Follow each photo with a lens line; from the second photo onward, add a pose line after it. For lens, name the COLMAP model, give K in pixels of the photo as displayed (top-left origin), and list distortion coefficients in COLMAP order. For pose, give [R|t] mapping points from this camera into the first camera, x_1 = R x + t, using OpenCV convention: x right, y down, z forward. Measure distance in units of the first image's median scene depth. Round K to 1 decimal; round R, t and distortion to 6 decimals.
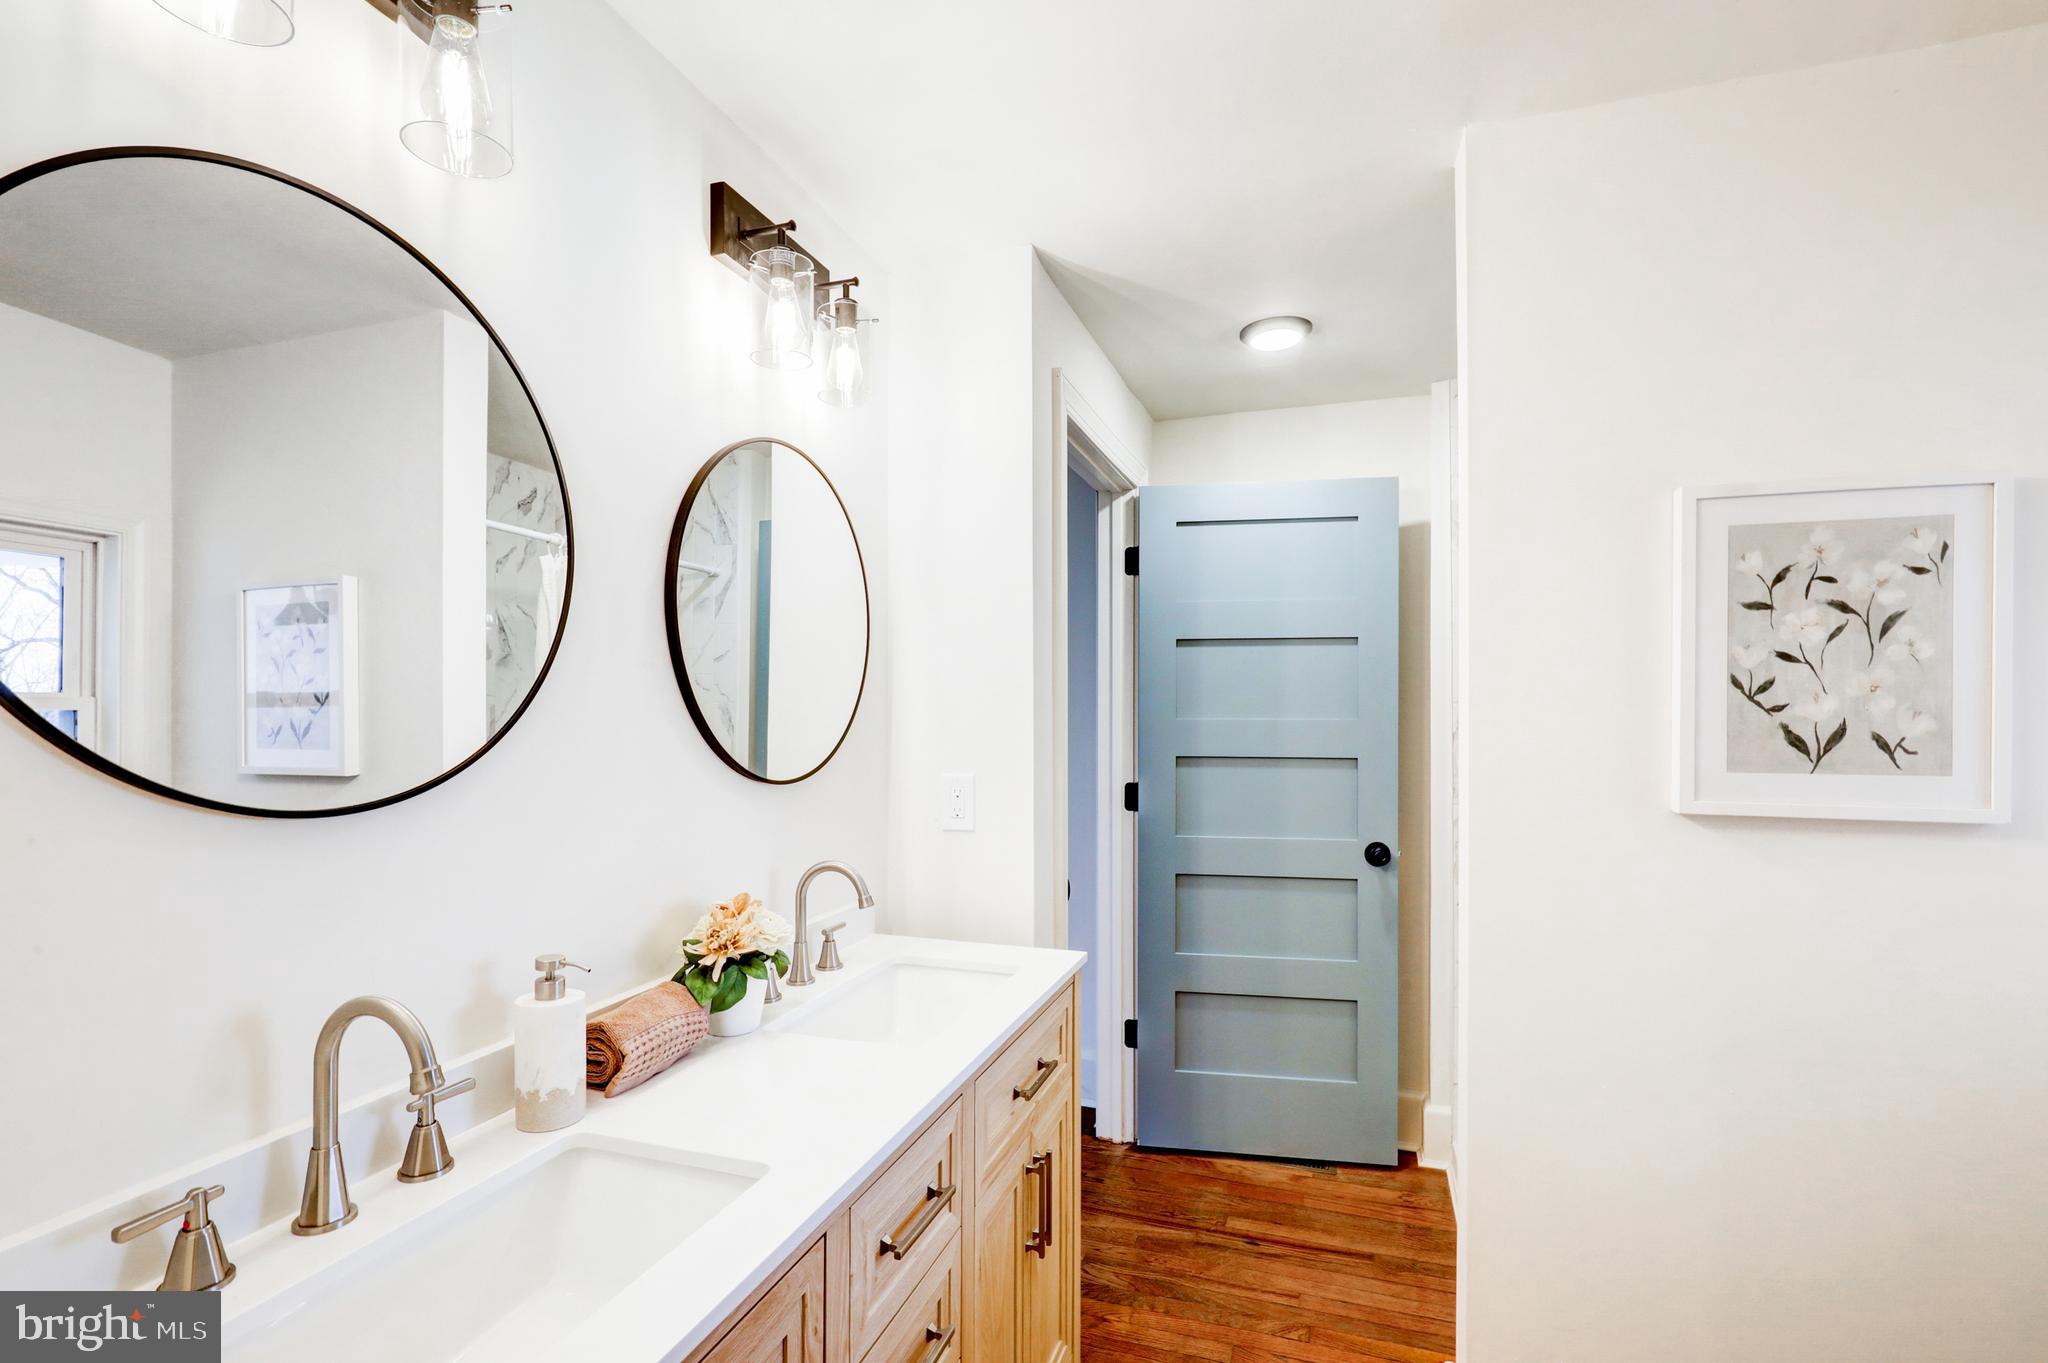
lens RADIAL K [[932.9, 0, 1019.5], [0, 932.9, 713.2], [0, 0, 1]] dist [0.000926, -0.000184]
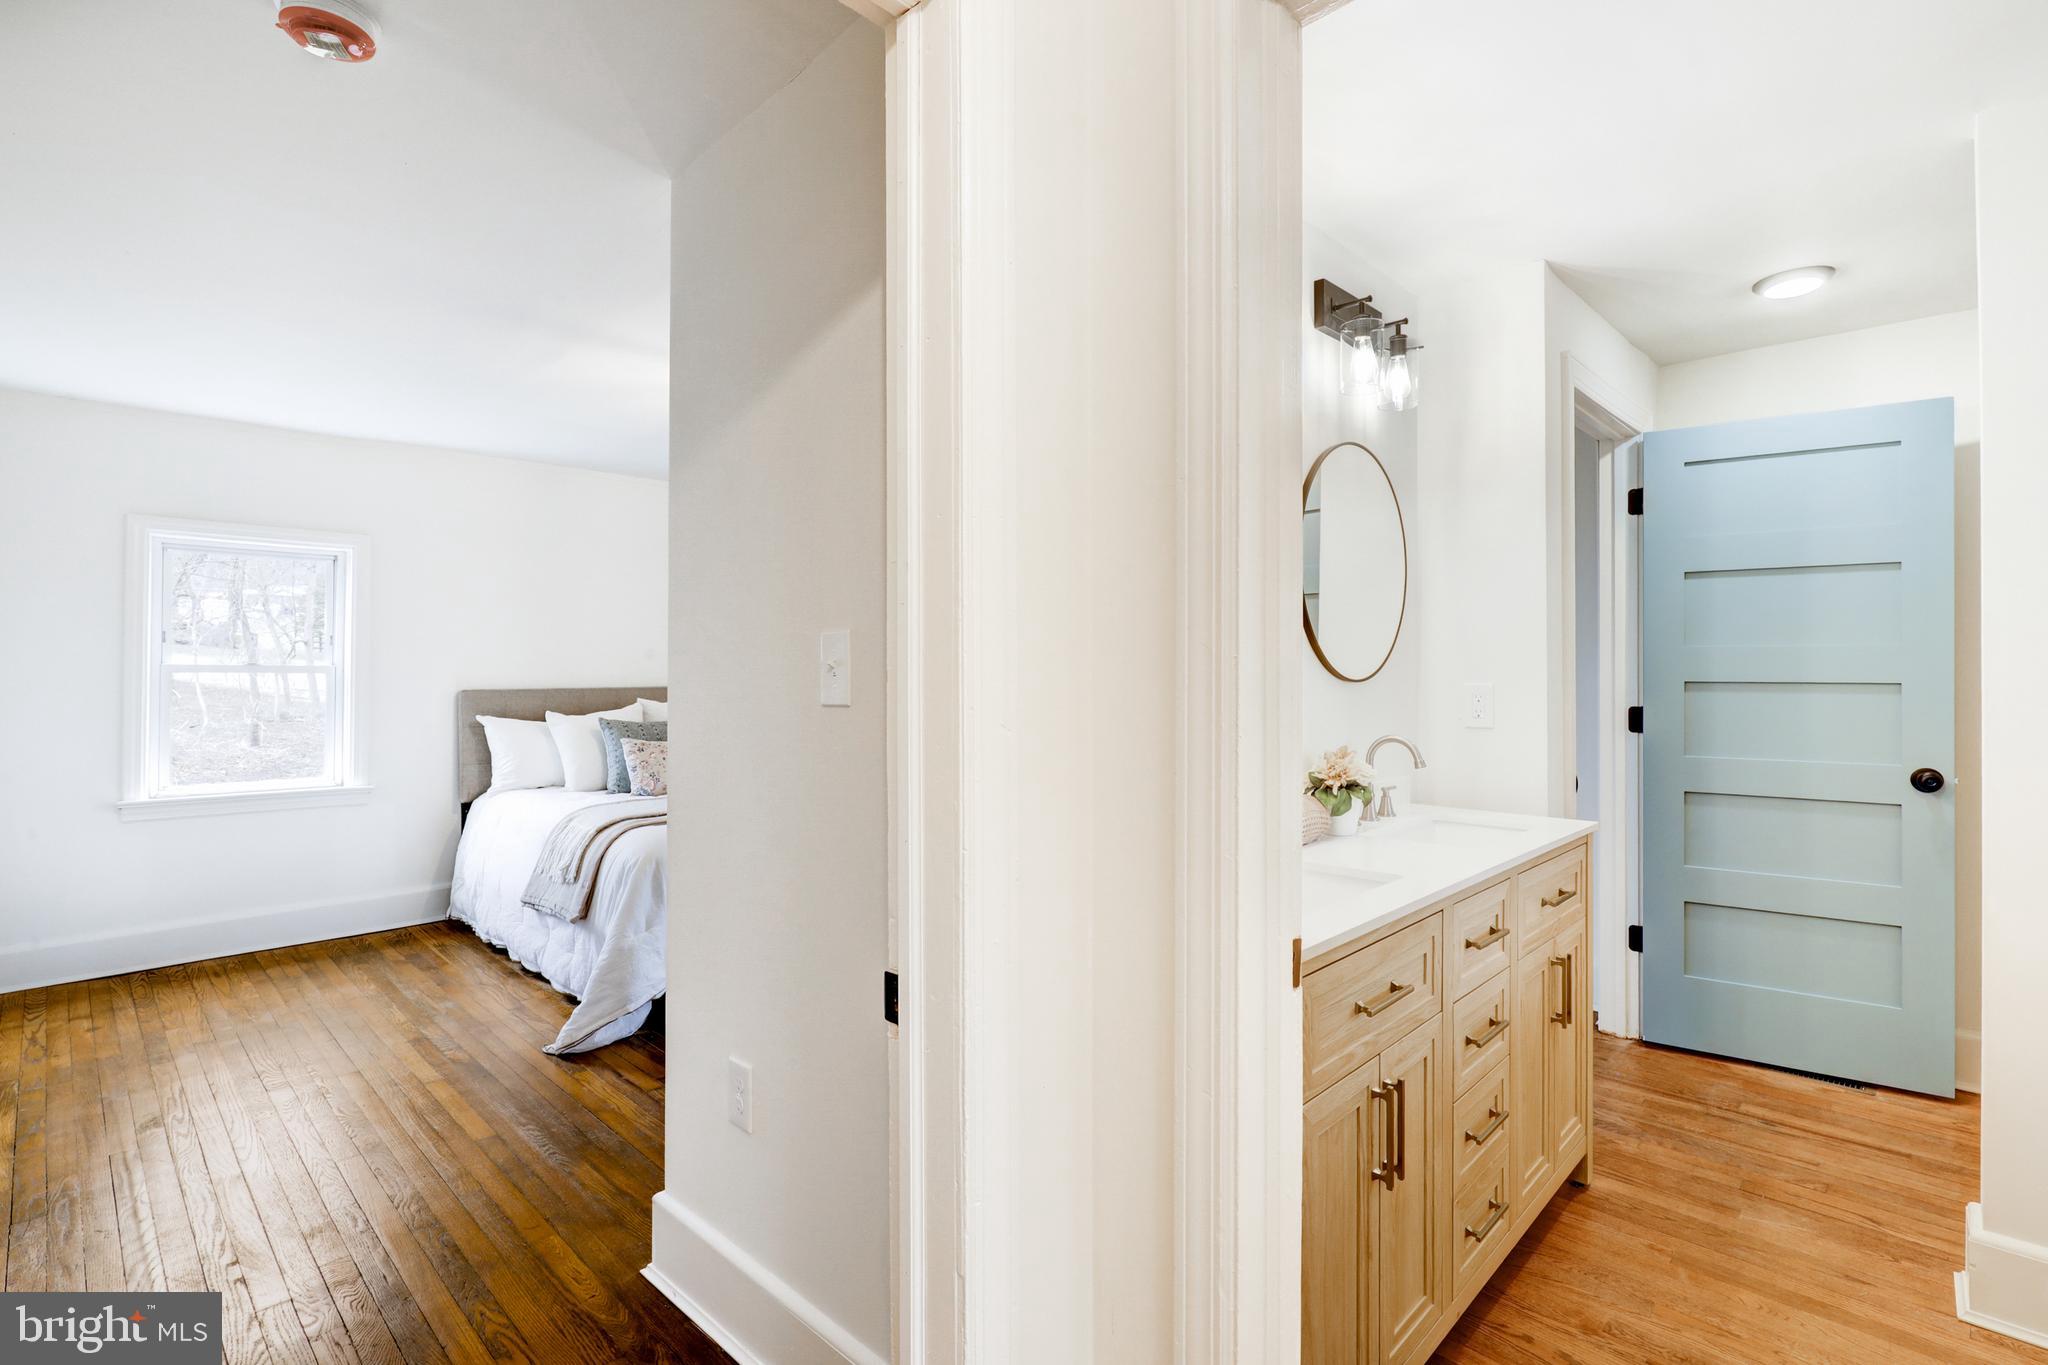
lens RADIAL K [[945.4, 0, 1044.1], [0, 945.4, 664.3], [0, 0, 1]] dist [0.001101, 0.000038]
pose [[0.907934, -0.001328, -0.419111, -0.052962], [-0.000384, 0.999992, -0.004001, 0.037475], [0.419113, 0.003793, 0.907926, -0.350977]]
